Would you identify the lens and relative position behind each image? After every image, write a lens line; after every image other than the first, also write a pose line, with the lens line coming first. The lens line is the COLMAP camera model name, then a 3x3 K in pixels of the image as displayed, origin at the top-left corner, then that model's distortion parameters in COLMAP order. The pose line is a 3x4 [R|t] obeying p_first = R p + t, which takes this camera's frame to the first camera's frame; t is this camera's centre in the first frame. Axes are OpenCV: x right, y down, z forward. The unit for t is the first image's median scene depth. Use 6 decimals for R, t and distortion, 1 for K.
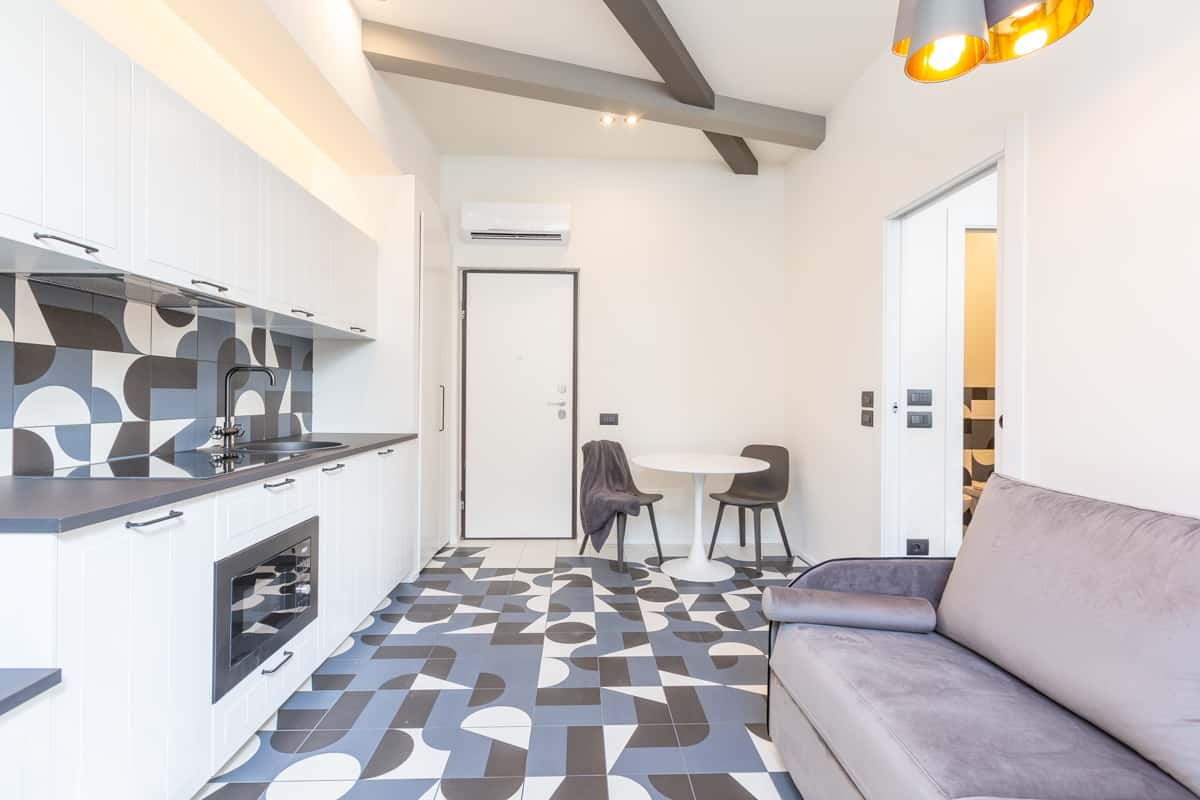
lens RADIAL K [[543.0, 0, 599.3], [0, 543.0, 395.4], [0, 0, 1]] dist [0.001687, -0.000551]
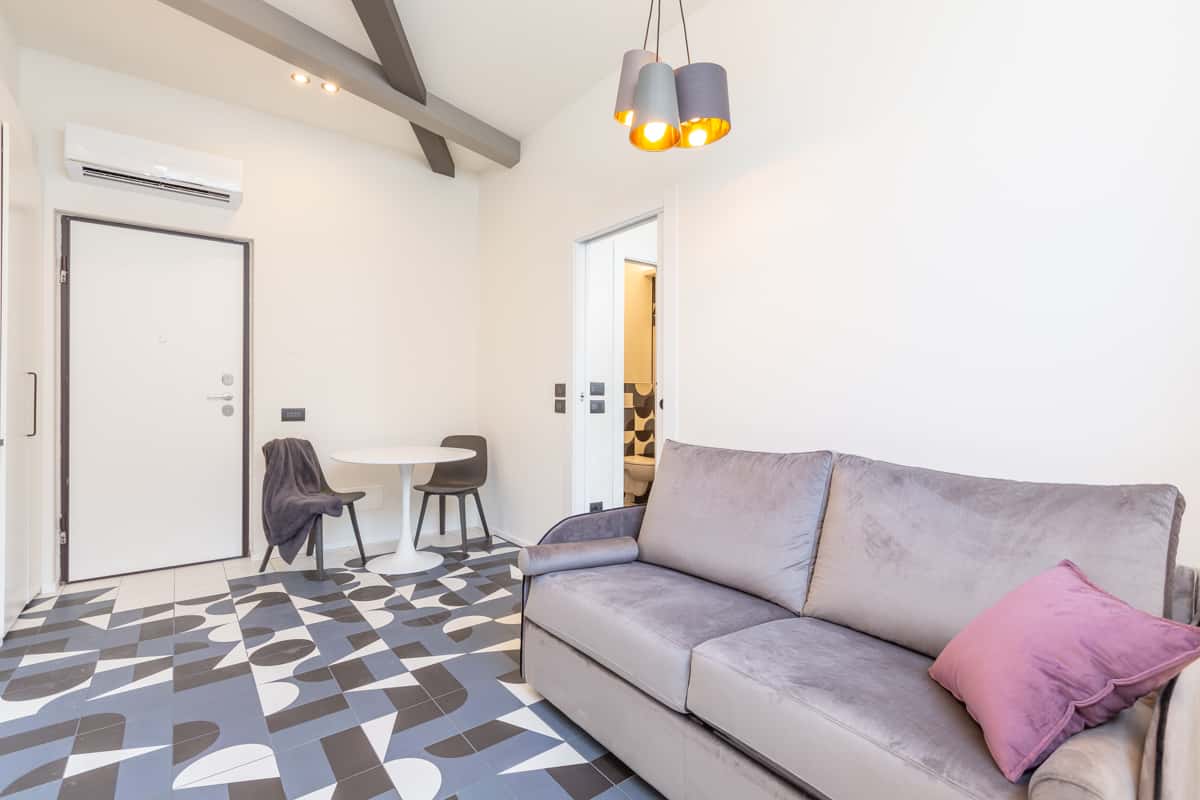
lens RADIAL K [[543.0, 0, 599.3], [0, 543.0, 395.4], [0, 0, 1]] dist [0.001687, -0.000551]
pose [[0.811827, -0.003361, 0.583888, -0.143623], [0.002064, 0.999994, 0.002886, 0.016401], [-0.583894, -0.001138, 0.811829, -0.018002]]
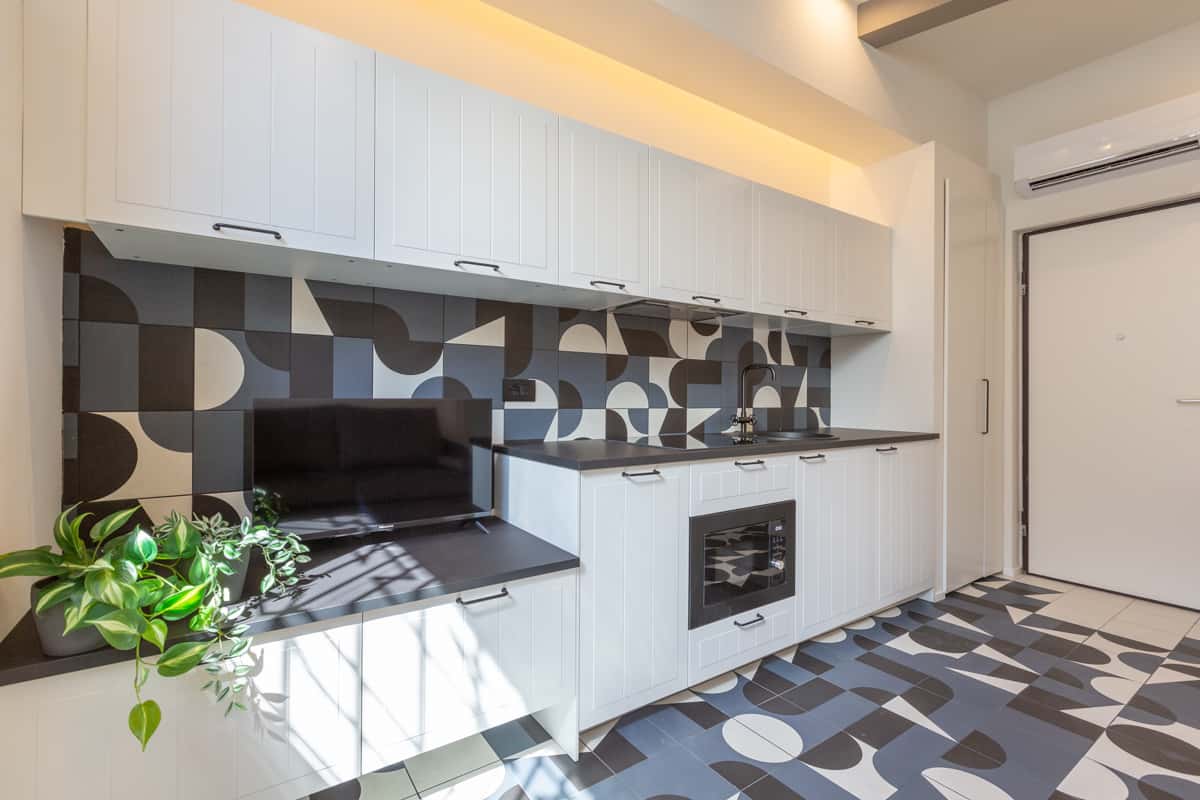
lens RADIAL K [[543.0, 0, 599.3], [0, 543.0, 395.4], [0, 0, 1]] dist [0.001687, -0.000551]
pose [[0.534279, -0.007494, -0.845275, 0.135680], [-0.000210, 0.999959, -0.008998, 0.020376], [0.845308, 0.004985, 0.534256, 0.082705]]
